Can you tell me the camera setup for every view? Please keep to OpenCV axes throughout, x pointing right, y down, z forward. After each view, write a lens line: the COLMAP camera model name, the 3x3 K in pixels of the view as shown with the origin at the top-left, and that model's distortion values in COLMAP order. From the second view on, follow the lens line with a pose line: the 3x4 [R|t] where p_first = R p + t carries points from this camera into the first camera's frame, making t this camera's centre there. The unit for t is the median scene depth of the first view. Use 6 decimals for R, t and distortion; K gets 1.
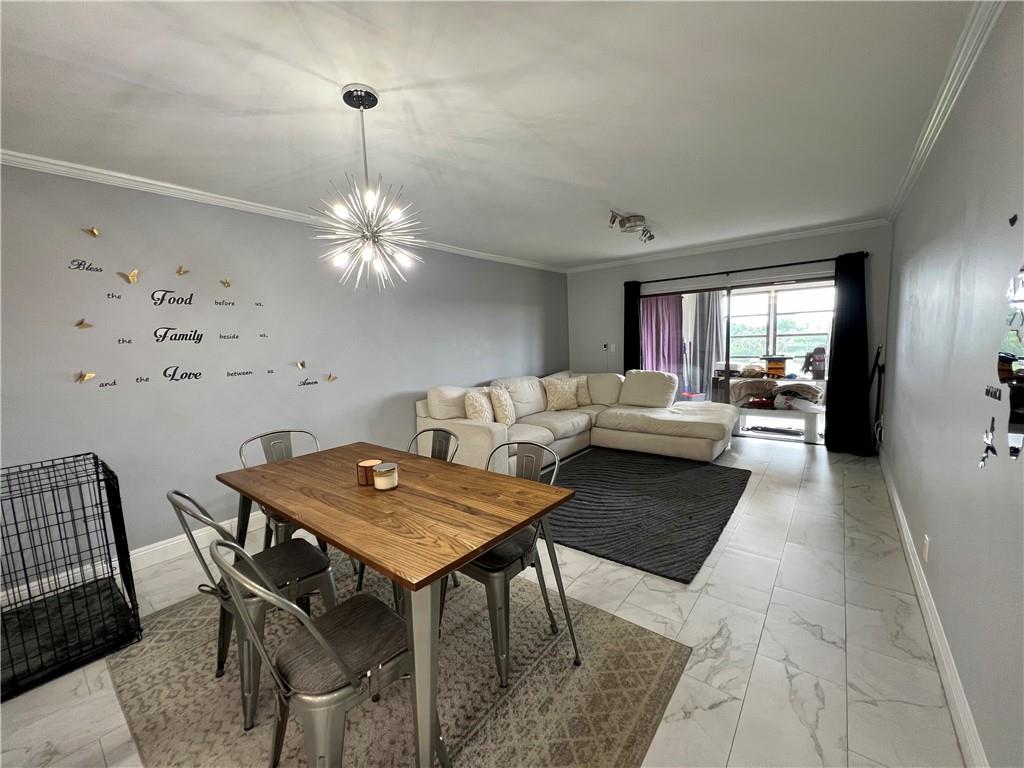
lens RADIAL K [[409.9, 0, 514.9], [0, 409.9, 384.8], [0, 0, 1]] dist [-0.000207, 0.000177]
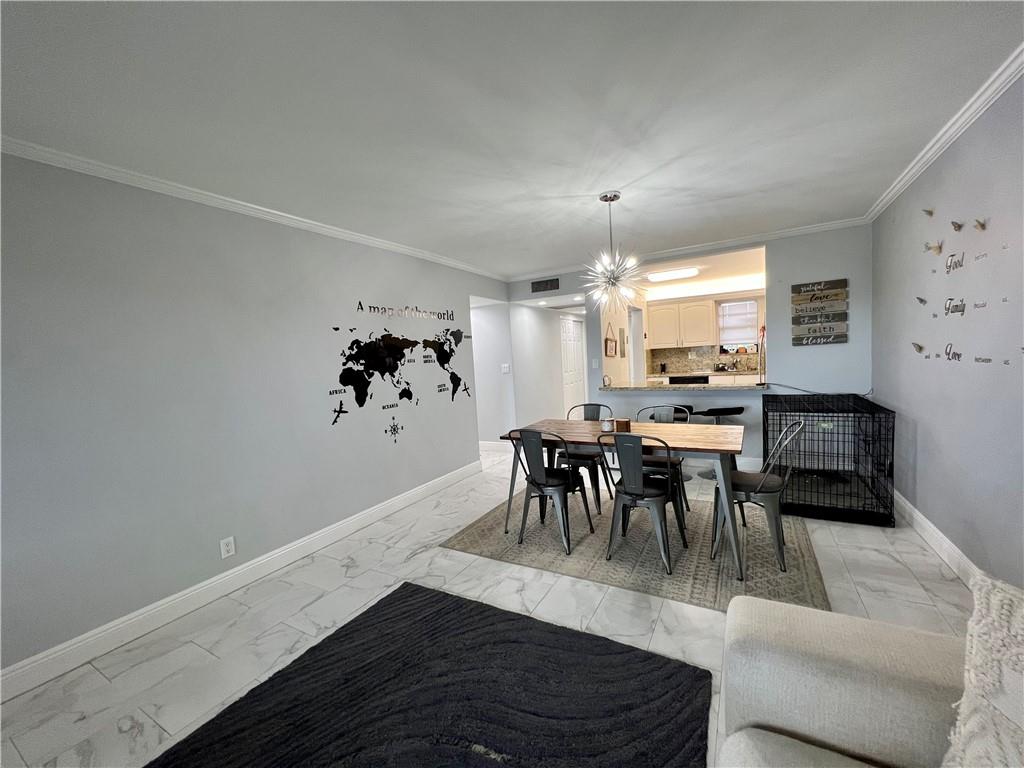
lens RADIAL K [[409.9, 0, 514.7], [0, 409.9, 385.8], [0, 0, 1]] dist [-0.000207, 0.000177]
pose [[-0.983481, 0.105350, -0.147194, 0.194789], [0.077904, 0.980365, 0.181147, -0.177869], [0.163388, 0.166688, -0.972378, 1.642214]]
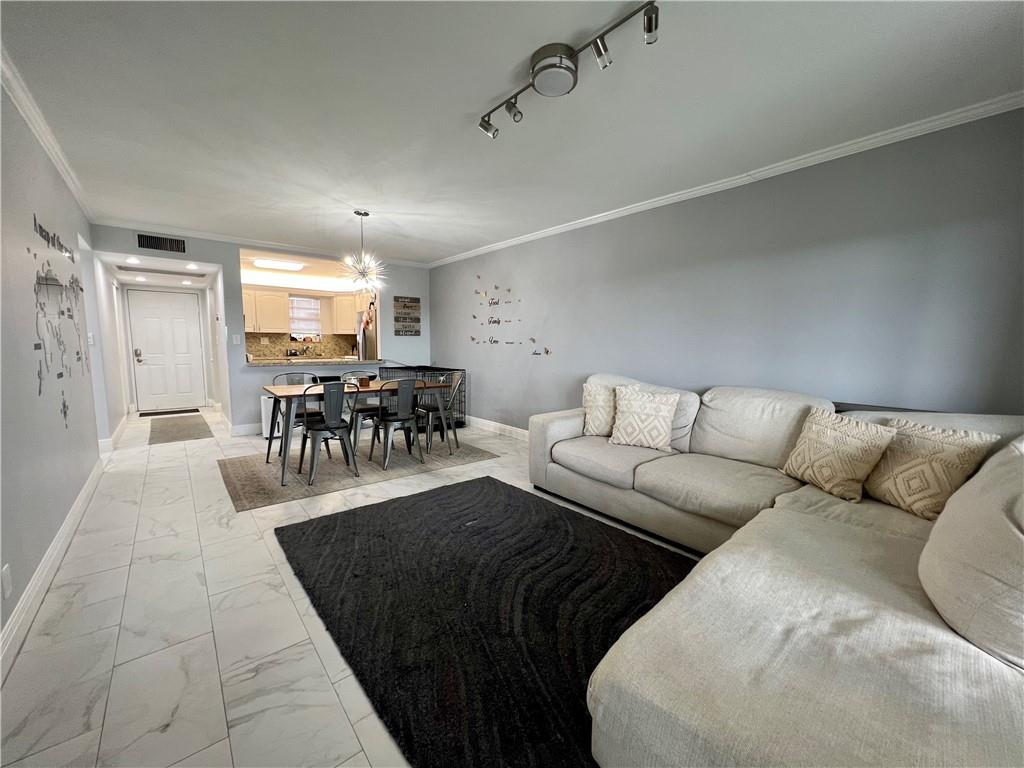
lens RADIAL K [[409.9, 0, 513.6], [0, 409.9, 386.0], [0, 0, 1]] dist [-0.000207, 0.000177]
pose [[-0.207587, 0.137295, -0.968534, 1.081958], [-0.108055, 0.980824, 0.162197, -0.139266], [0.972230, 0.138325, -0.188771, 1.460599]]
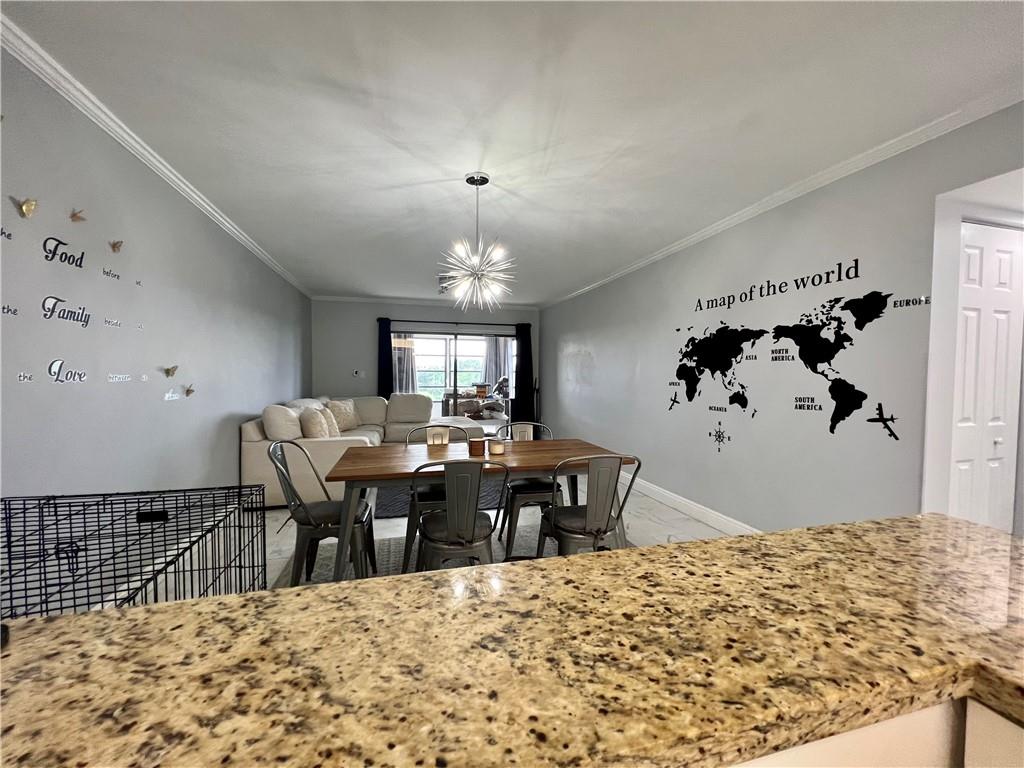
lens RADIAL K [[409.9, 0, 513.7], [0, 409.9, 386.5], [0, 0, 1]] dist [-0.000207, 0.000177]
pose [[0.592971, 0.017076, 0.805042, -0.893631], [0.056251, 0.996454, -0.062568, 0.072668], [-0.803256, 0.082385, 0.589908, 0.069264]]
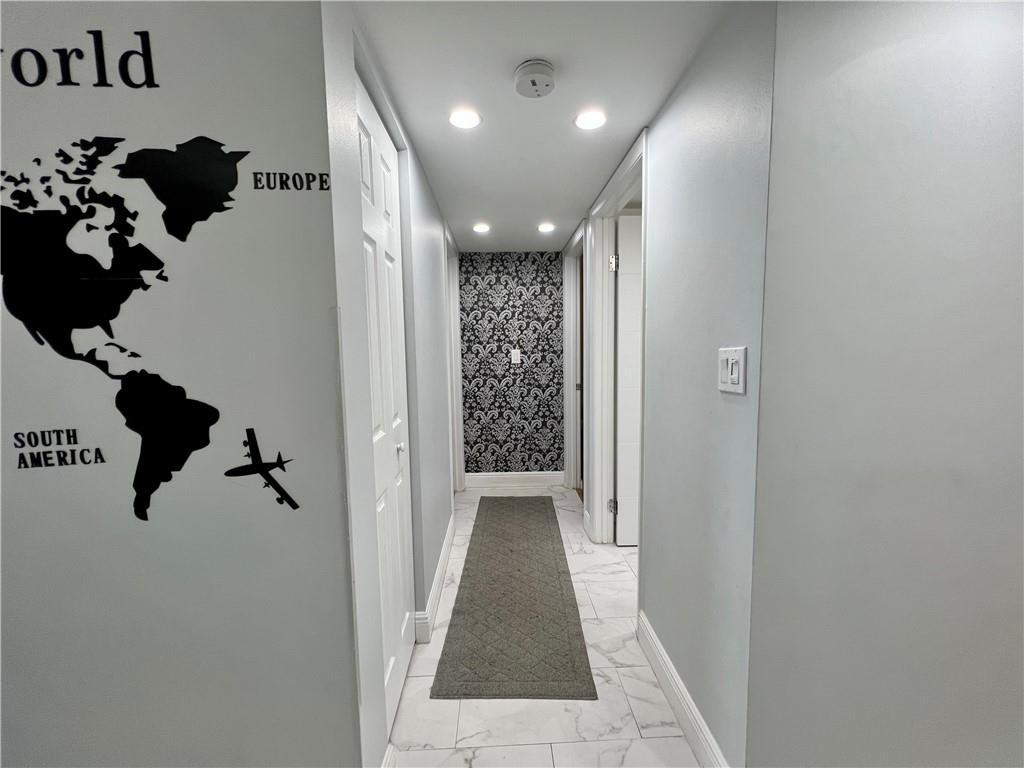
lens RADIAL K [[409.9, 0, 514.4], [0, 409.9, 385.7], [0, 0, 1]] dist [-0.000207, 0.000177]
pose [[-0.649597, -0.021880, 0.759963, -0.226271], [0.124102, 0.983128, 0.134384, 0.044987], [-0.750081, 0.181608, -0.635922, 0.014593]]
